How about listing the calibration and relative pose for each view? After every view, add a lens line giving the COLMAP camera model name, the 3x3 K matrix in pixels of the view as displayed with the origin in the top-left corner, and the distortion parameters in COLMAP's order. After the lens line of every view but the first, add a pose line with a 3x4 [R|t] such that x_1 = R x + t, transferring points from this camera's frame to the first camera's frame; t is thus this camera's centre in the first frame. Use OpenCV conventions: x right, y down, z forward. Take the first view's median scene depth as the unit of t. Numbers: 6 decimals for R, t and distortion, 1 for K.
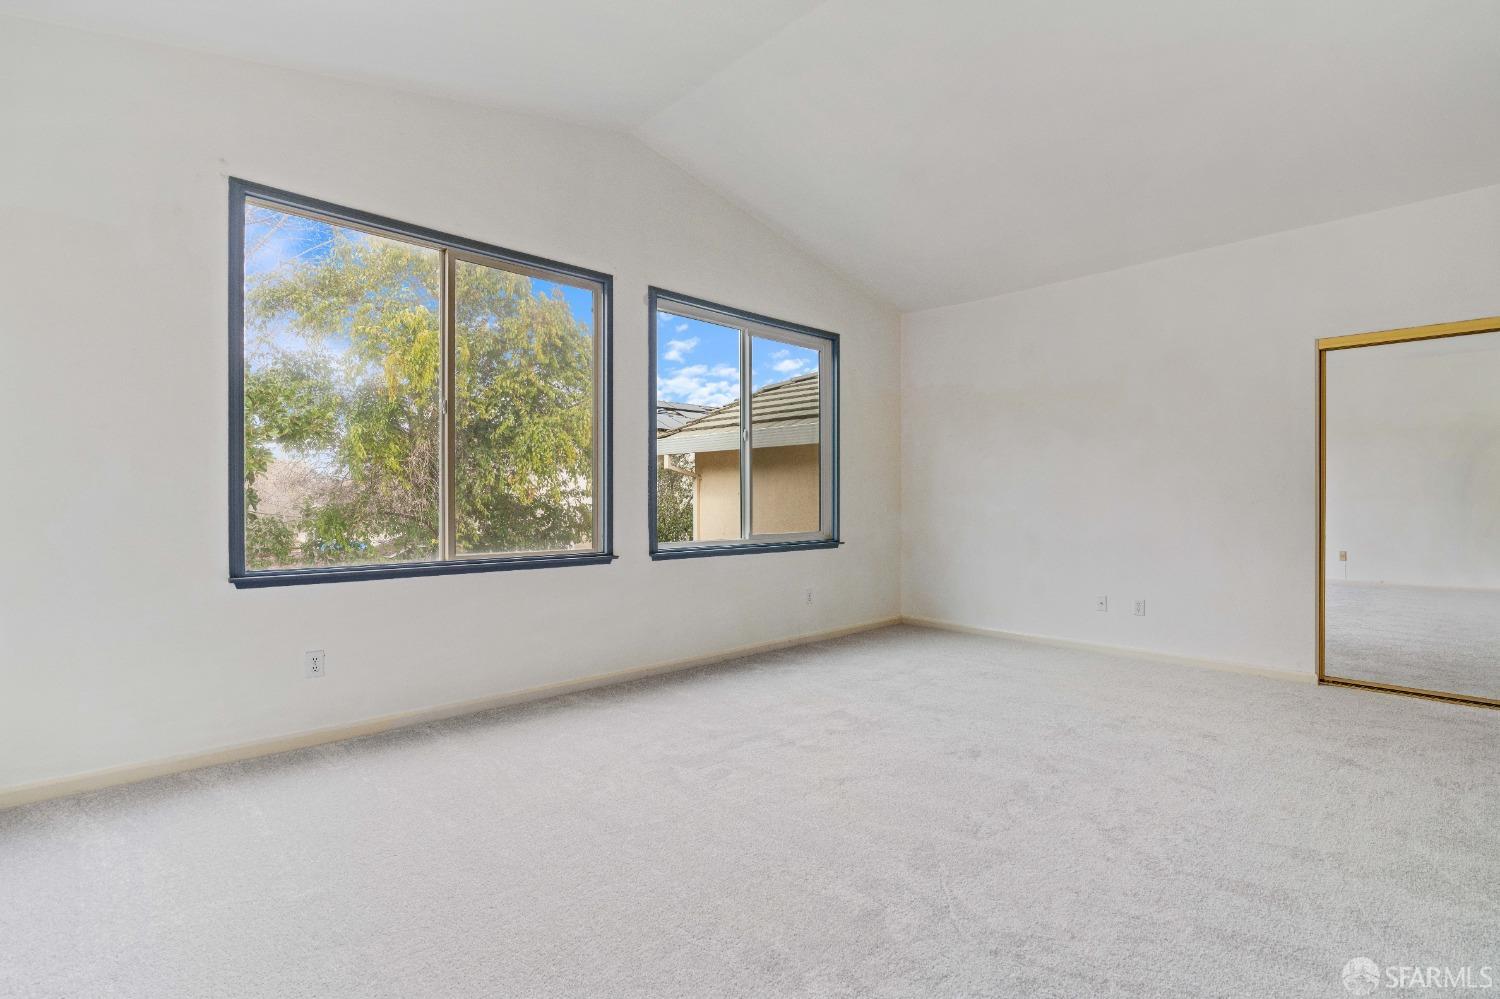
lens RADIAL K [[684.8, 0, 742.3], [0, 684.8, 490.6], [0, 0, 1]] dist [-0.002445, -0.000022]
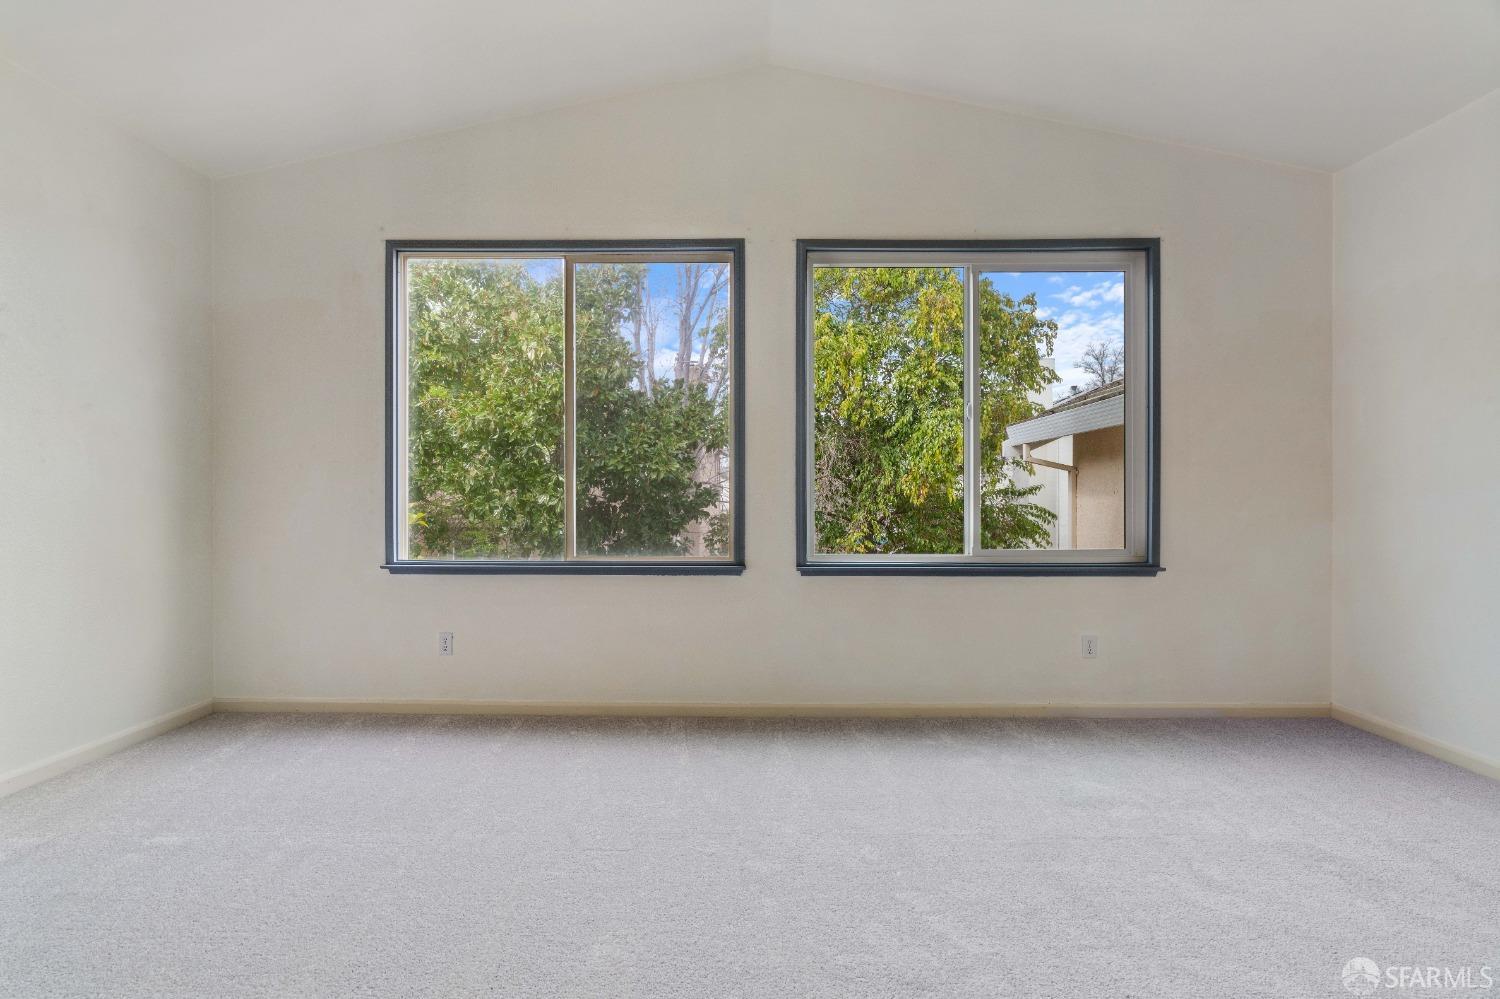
lens RADIAL K [[696.8, 0, 737.0], [0, 696.8, 496.1], [0, 0, 1]] dist [-0.002422, 0.000697]
pose [[0.729277, -0.006571, -0.684187, 0.381312], [0.010355, 0.999945, 0.001434, 0.005366], [0.684140, -0.008130, 0.729305, 0.342531]]
